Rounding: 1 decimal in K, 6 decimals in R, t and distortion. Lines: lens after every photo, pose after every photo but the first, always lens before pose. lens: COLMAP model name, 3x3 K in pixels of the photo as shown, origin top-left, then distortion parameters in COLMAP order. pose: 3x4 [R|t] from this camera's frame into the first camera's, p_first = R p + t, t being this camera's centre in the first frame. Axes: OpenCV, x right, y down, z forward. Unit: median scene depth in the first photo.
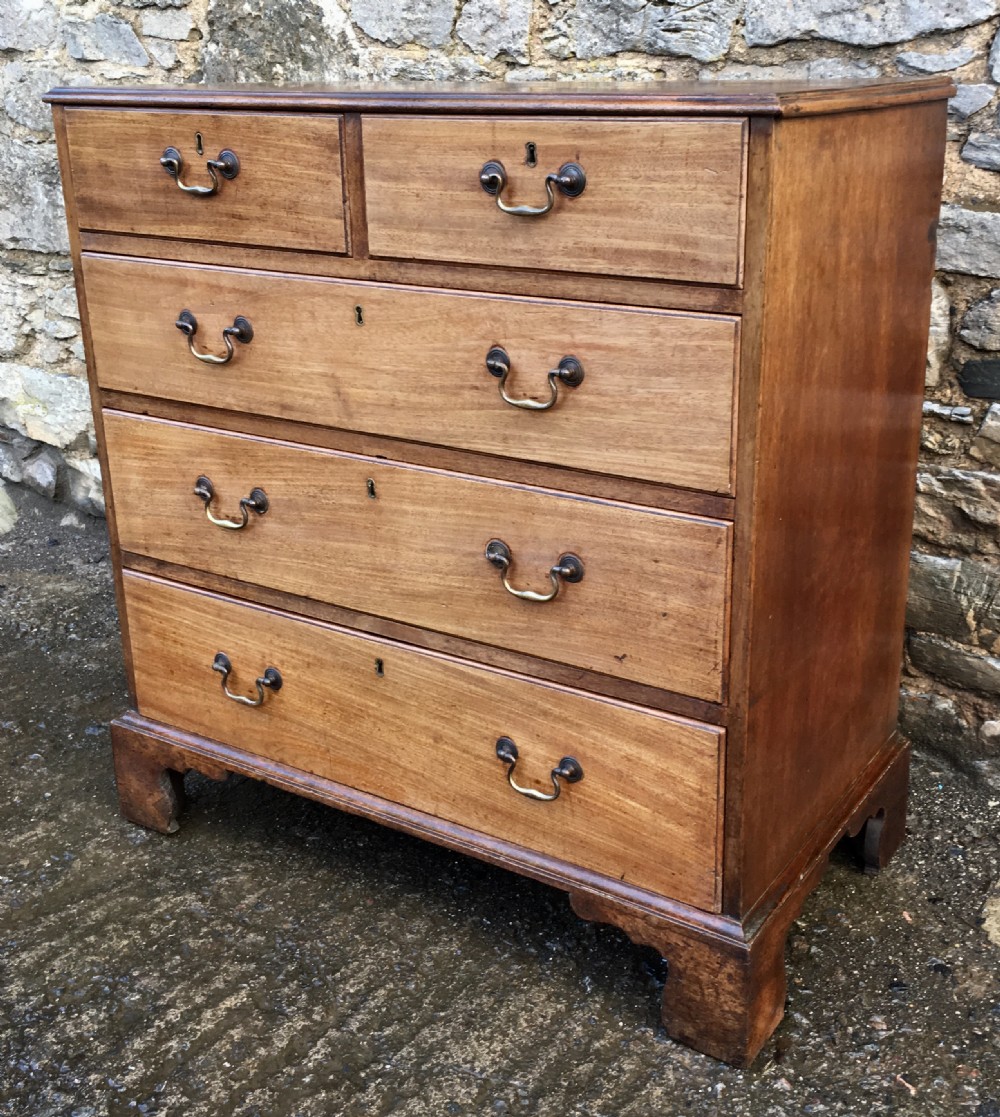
lens RADIAL K [[1313.8, 0, 555.9], [0, 1313.8, 540.8], [0, 0, 1]] dist [0.046749, 0.000000]
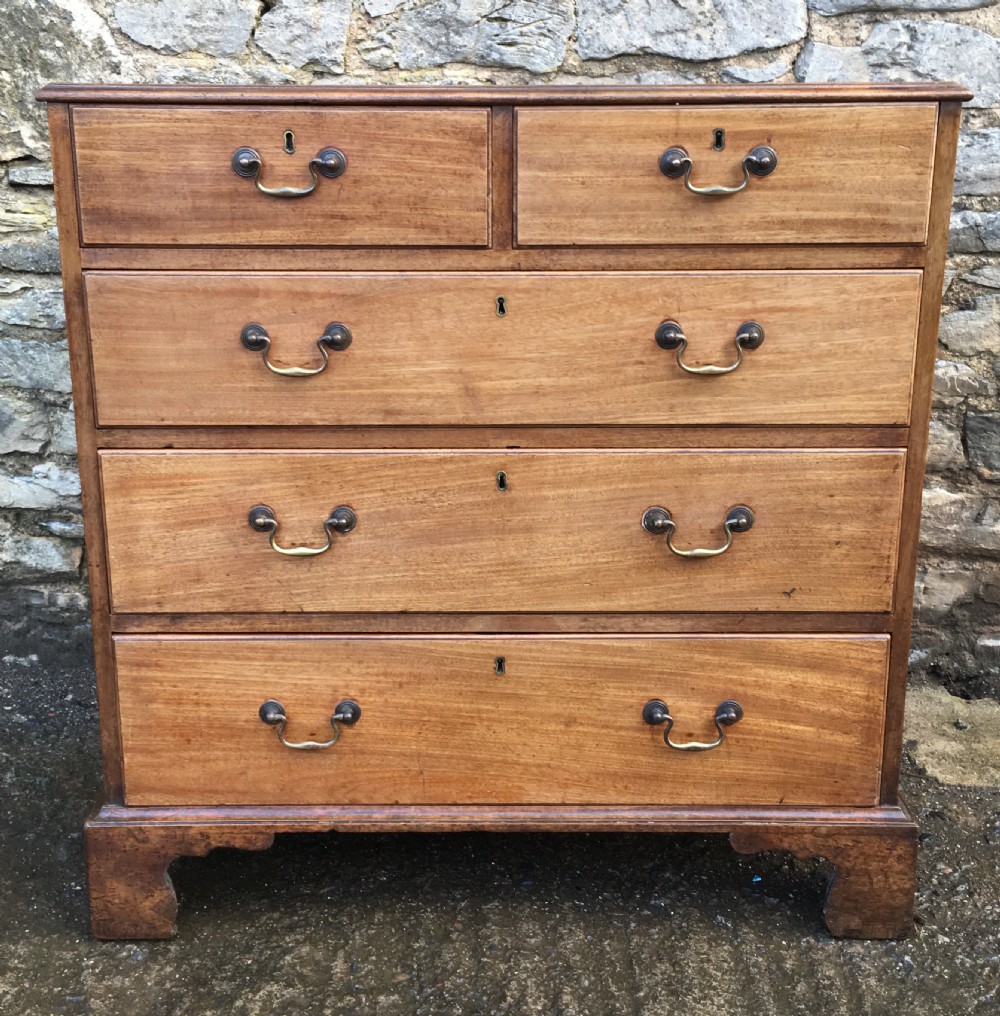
lens RADIAL K [[1269.1, 0, 482.5], [0, 1269.1, 453.1], [0, 0, 1]] dist [0.052585, 0.000000]
pose [[0.850936, -0.133186, 0.508104, -0.563862], [0.173201, 0.984365, -0.032041, -0.028837], [-0.495893, 0.115269, 0.860699, 0.166405]]
